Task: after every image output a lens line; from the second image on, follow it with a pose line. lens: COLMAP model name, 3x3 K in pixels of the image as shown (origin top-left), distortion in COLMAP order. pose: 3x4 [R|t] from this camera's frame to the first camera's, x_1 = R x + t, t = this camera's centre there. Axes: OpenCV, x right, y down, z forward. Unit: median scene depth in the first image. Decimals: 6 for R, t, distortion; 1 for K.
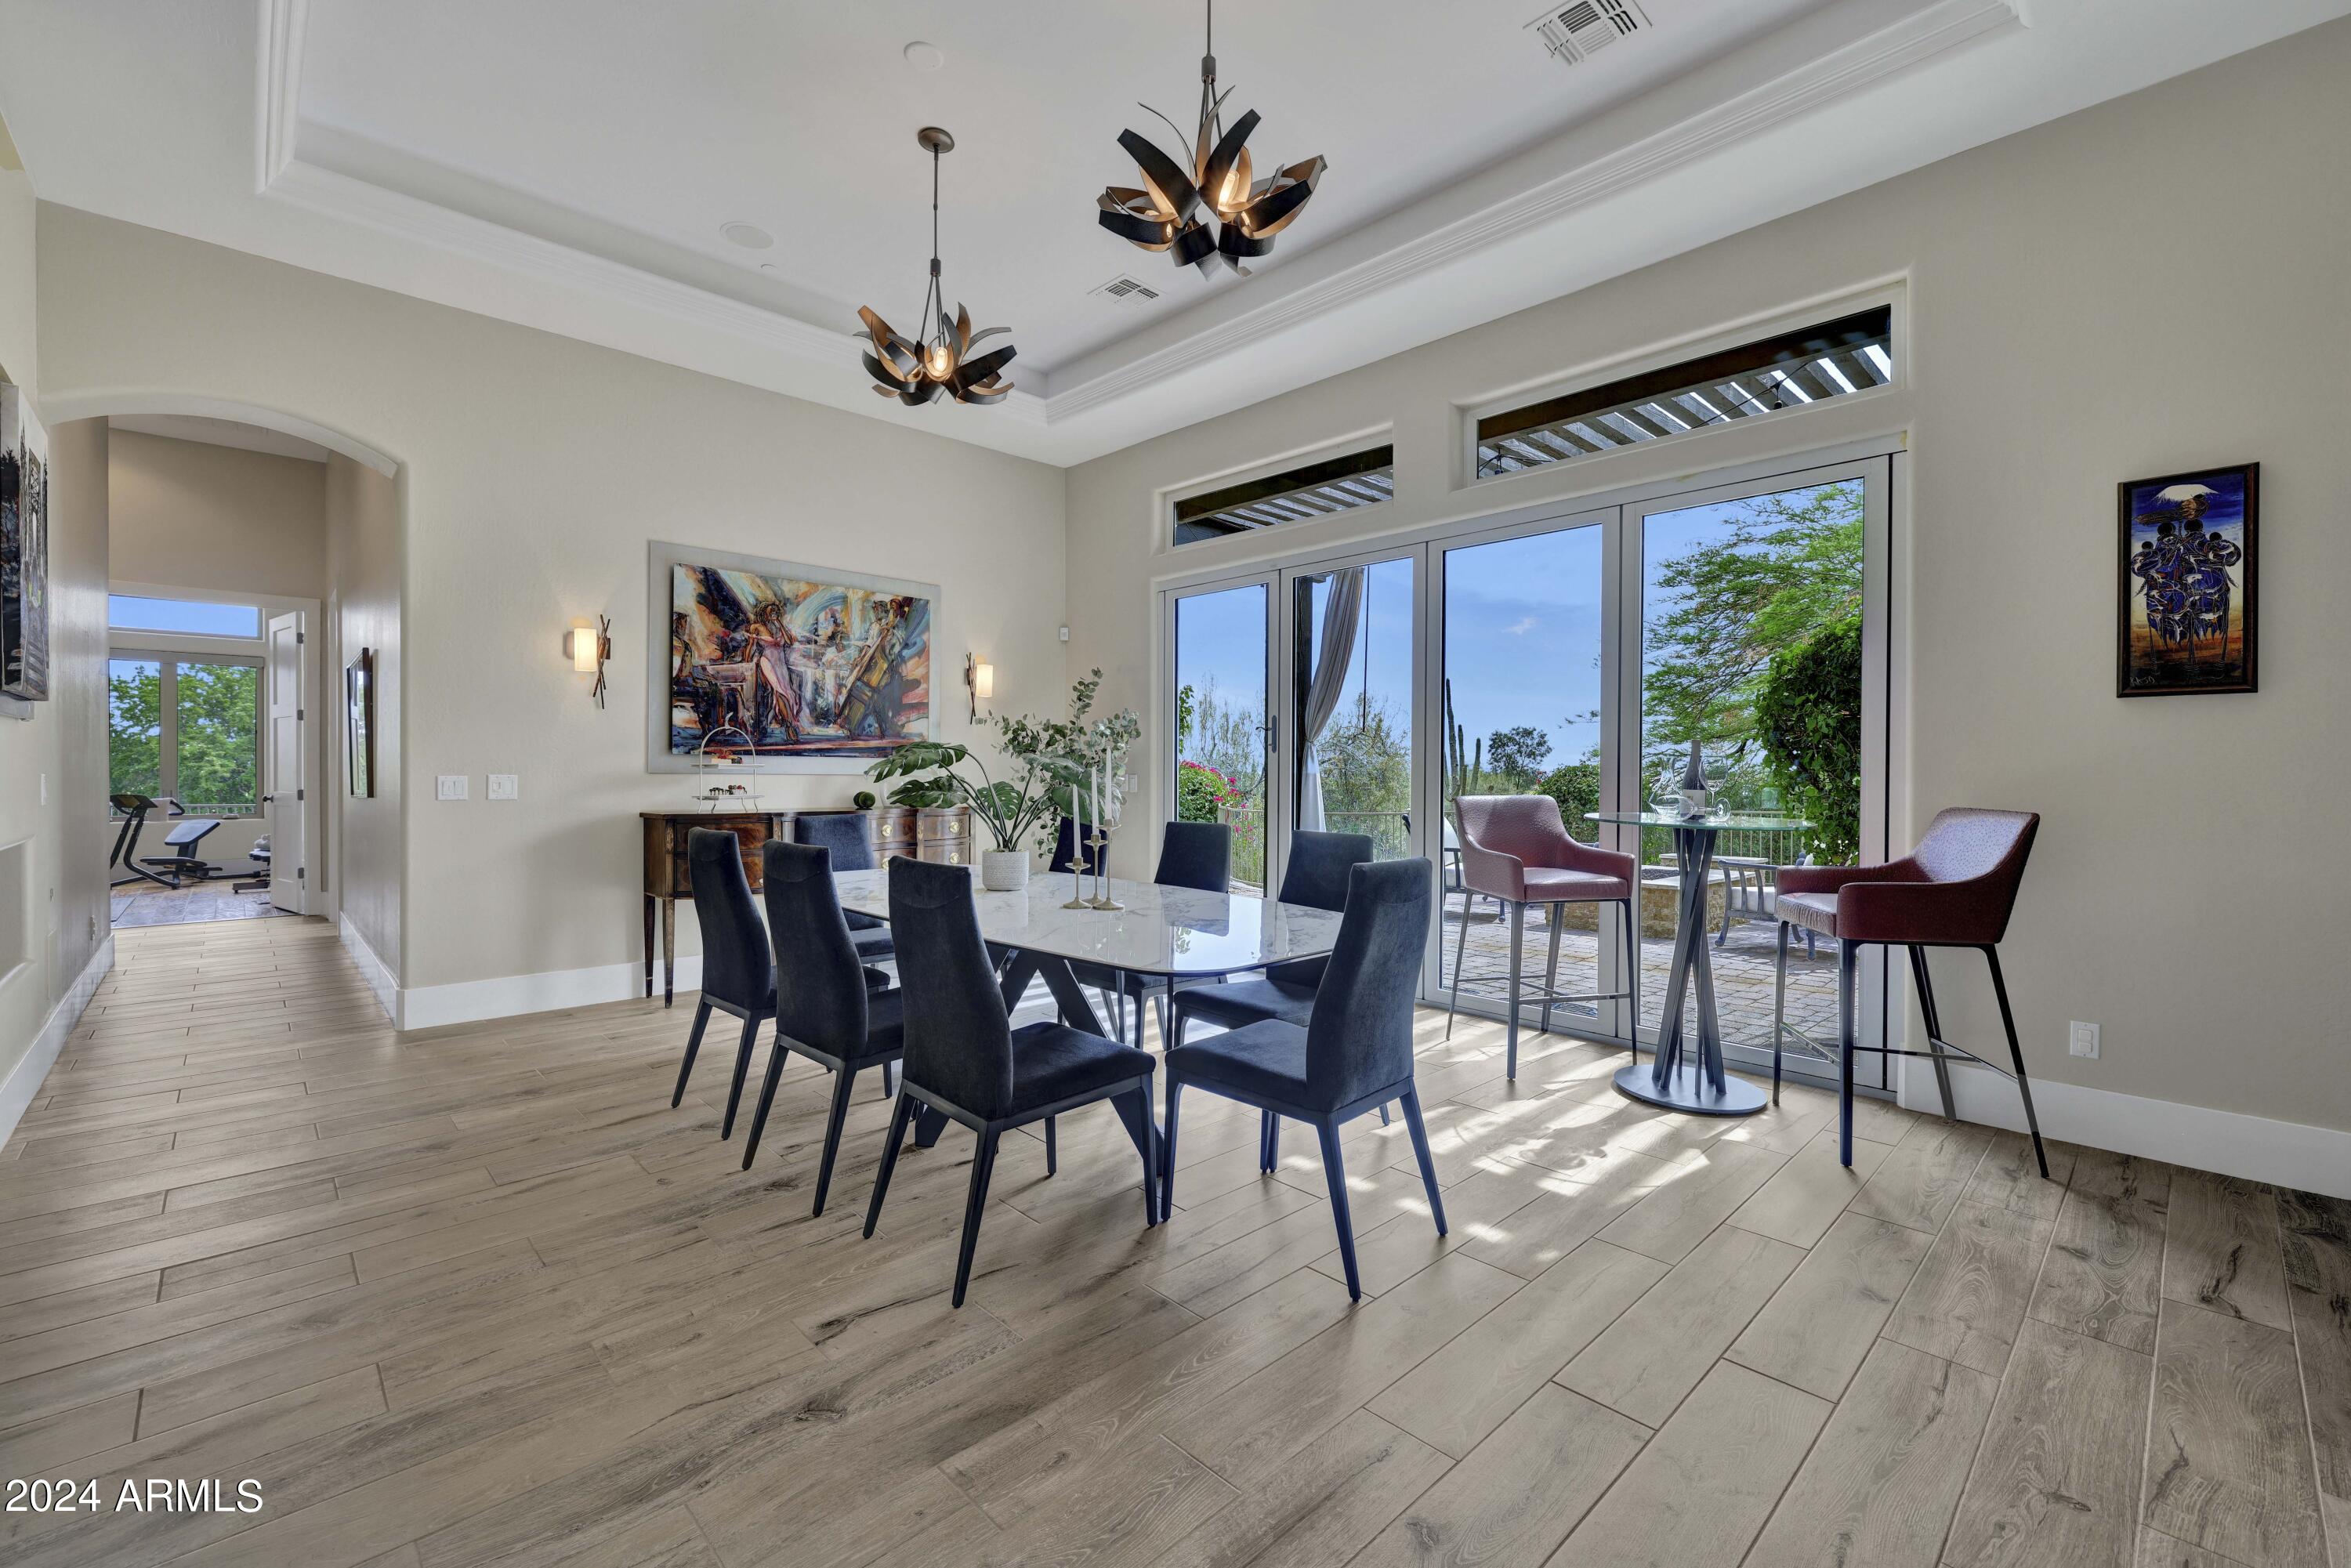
lens RADIAL K [[983.0, 0, 1160.5], [0, 983.0, 778.2], [0, 0, 1]] dist [0.001776, 0.000124]
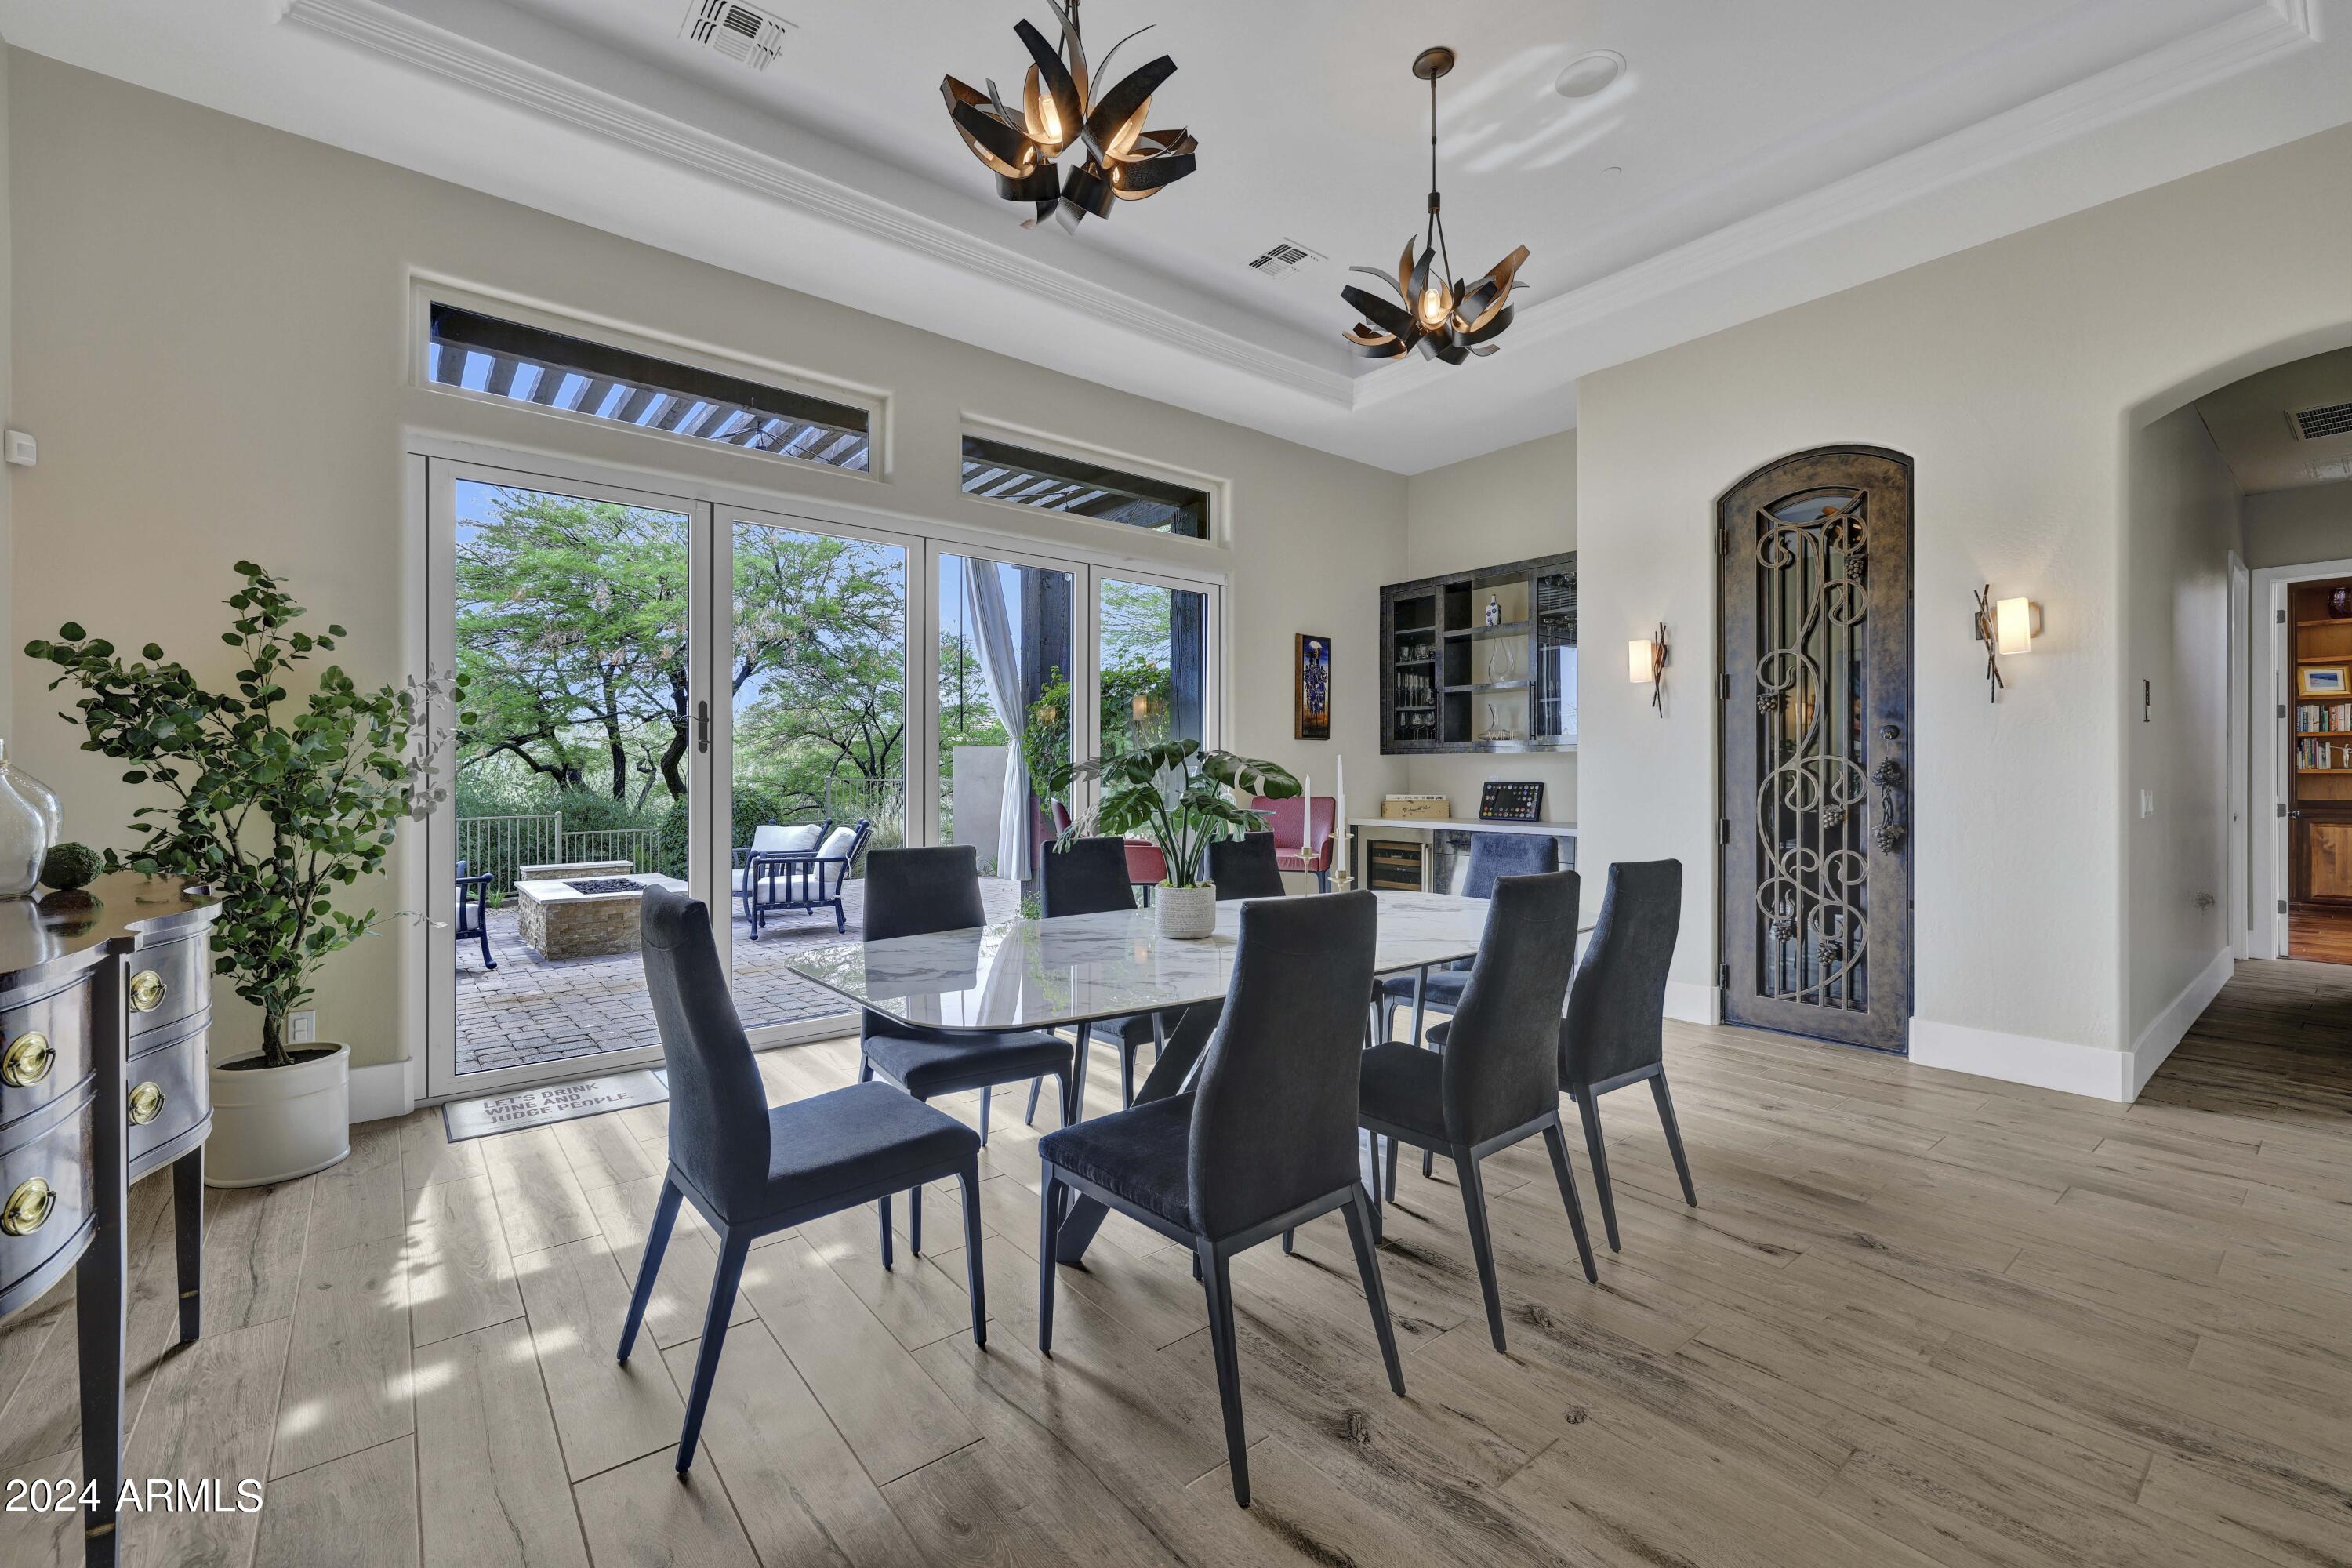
lens RADIAL K [[983.5, 0, 1169.0], [0, 983.5, 777.8], [0, 0, 1]] dist [0.001776, 0.000124]
pose [[0.078497, -0.005395, 0.996900, -1.090942], [0.007575, 0.999960, 0.004815, -0.014930], [-0.996886, 0.007173, 0.078535, 1.129897]]
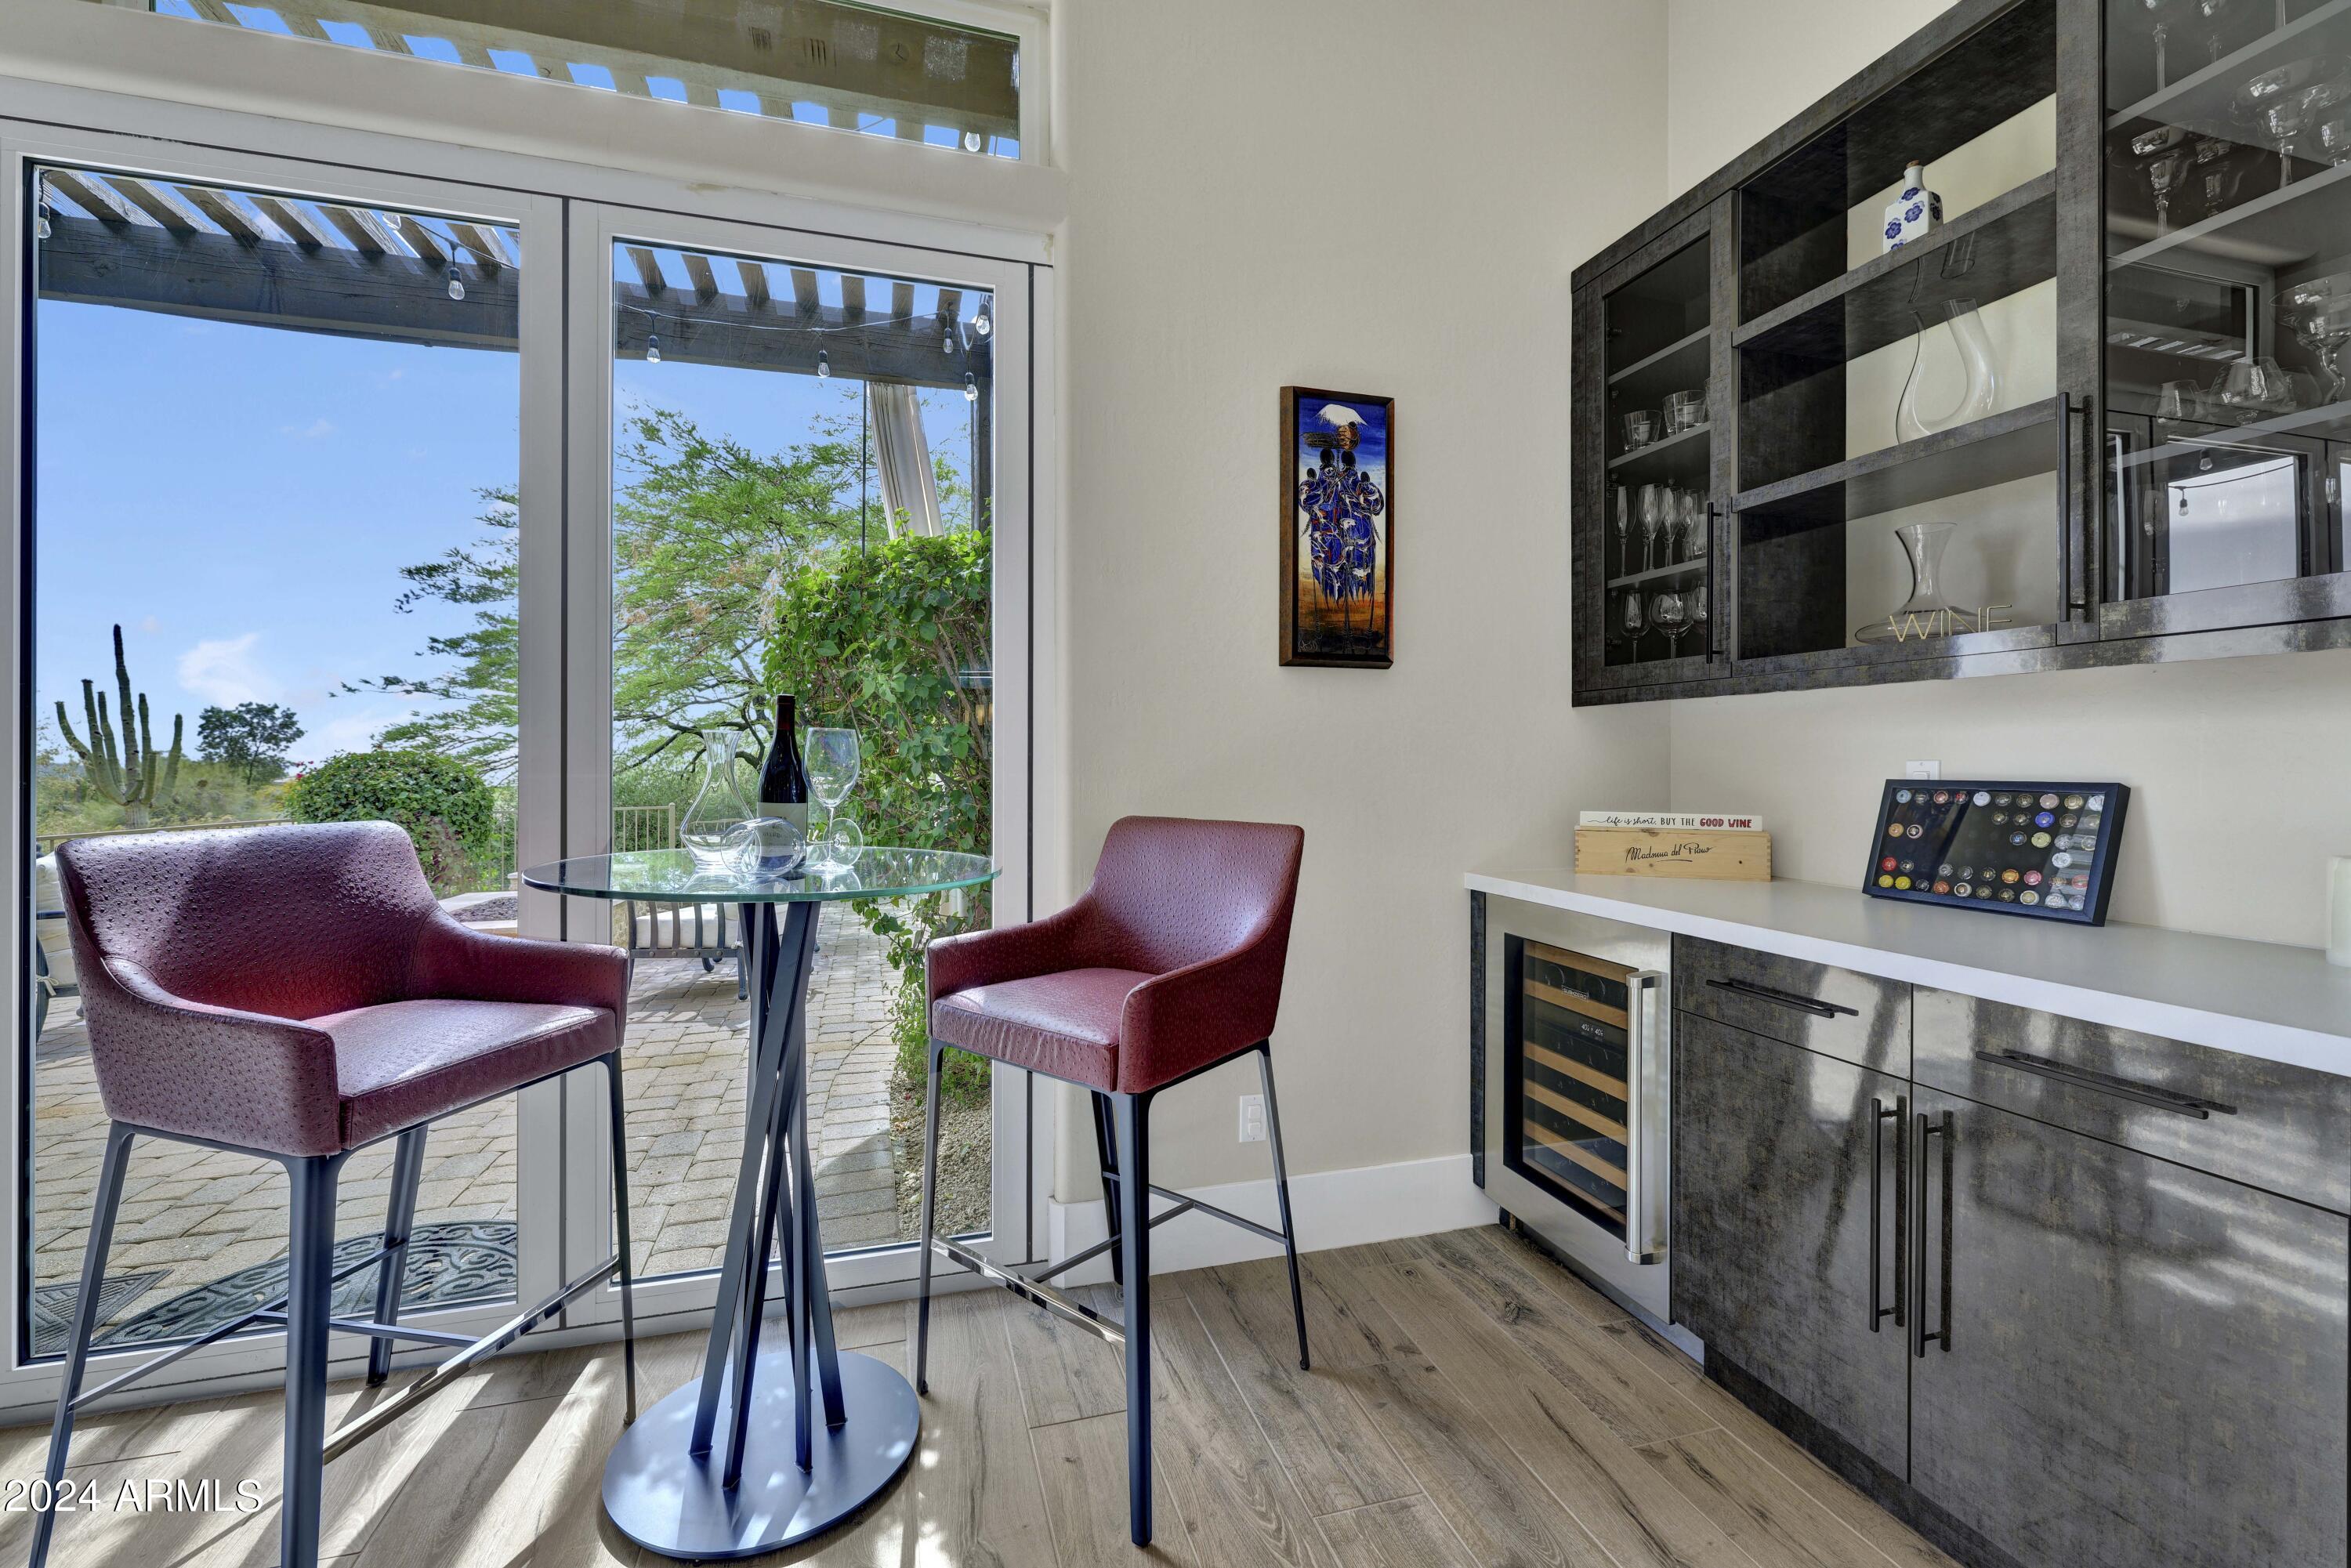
lens RADIAL K [[983.0, 0, 1166.5], [0, 983.0, 760.7], [0, 0, 1]] dist [0.001776, 0.000124]
pose [[0.454382, -0.002807, 0.890803, 0.251330], [0.008285, 0.999965, -0.001075, -0.007562], [-0.890768, 0.007868, 0.454389, 0.749729]]
